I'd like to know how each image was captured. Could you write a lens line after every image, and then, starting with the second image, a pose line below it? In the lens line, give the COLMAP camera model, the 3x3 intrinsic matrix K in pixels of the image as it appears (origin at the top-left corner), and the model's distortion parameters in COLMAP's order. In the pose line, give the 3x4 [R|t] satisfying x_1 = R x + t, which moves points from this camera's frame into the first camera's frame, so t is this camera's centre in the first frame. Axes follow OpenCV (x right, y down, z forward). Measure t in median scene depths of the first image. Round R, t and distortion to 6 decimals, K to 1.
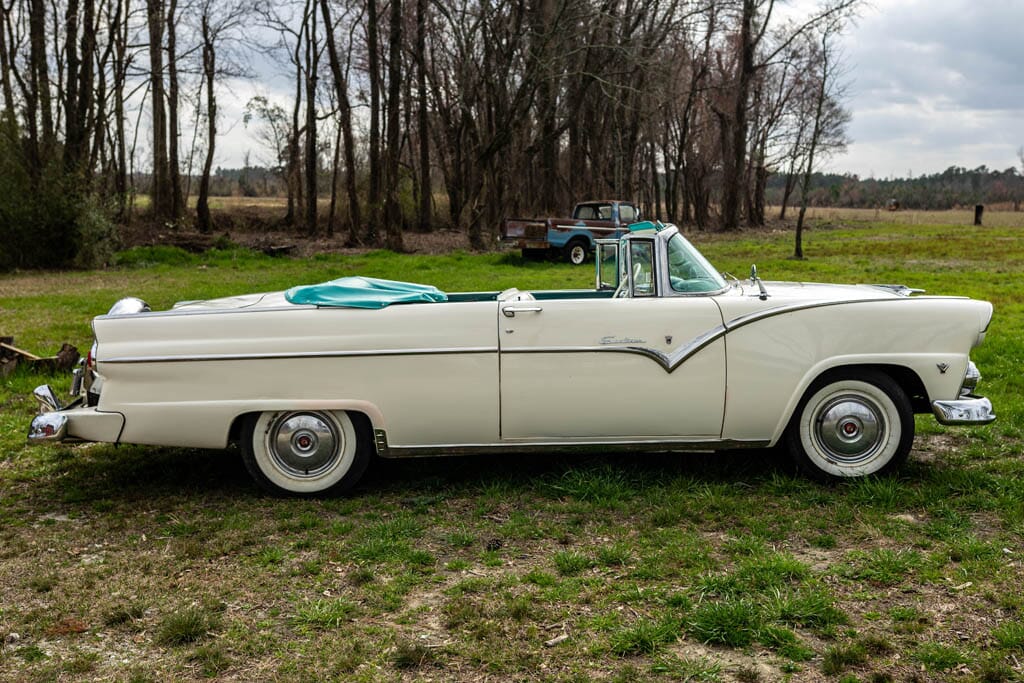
lens RADIAL K [[1051.7, 0, 512.0], [0, 1051.7, 341.5], [0, 0, 1]] dist [-0.051593, 0.025865]
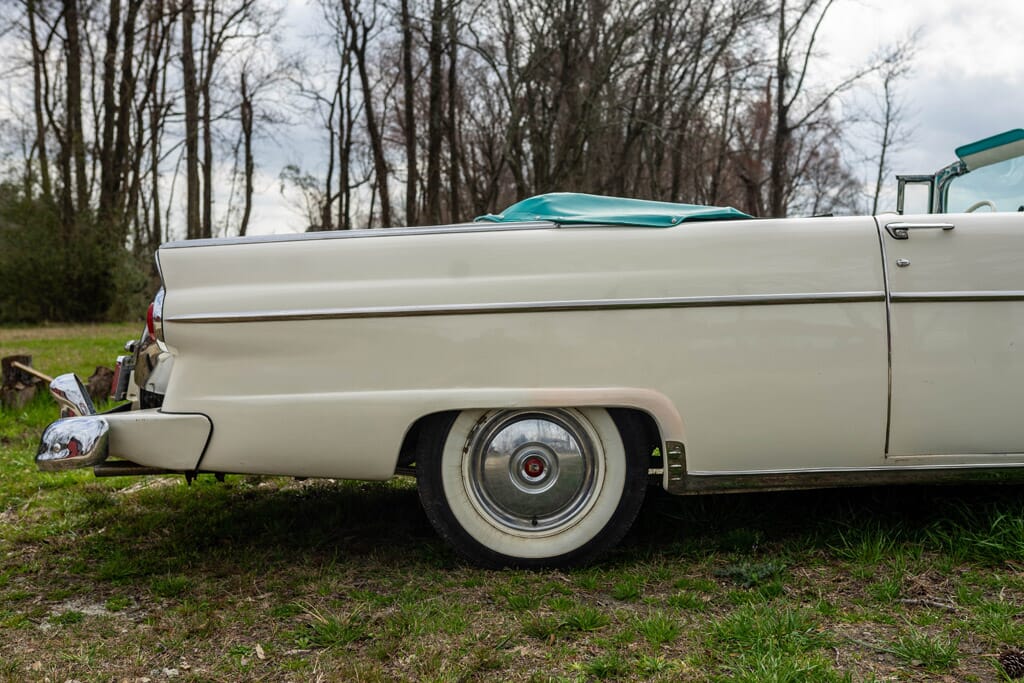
lens RADIAL K [[1007.6, 0, 512.0], [0, 1007.6, 341.5], [0, 0, 1]] dist [-0.052566, 0.021293]
pose [[0.999927, -0.008124, -0.008967, -0.041068], [0.007444, 0.997277, -0.073372, 0.013792], [0.009539, 0.073300, 0.997264, 0.093179]]
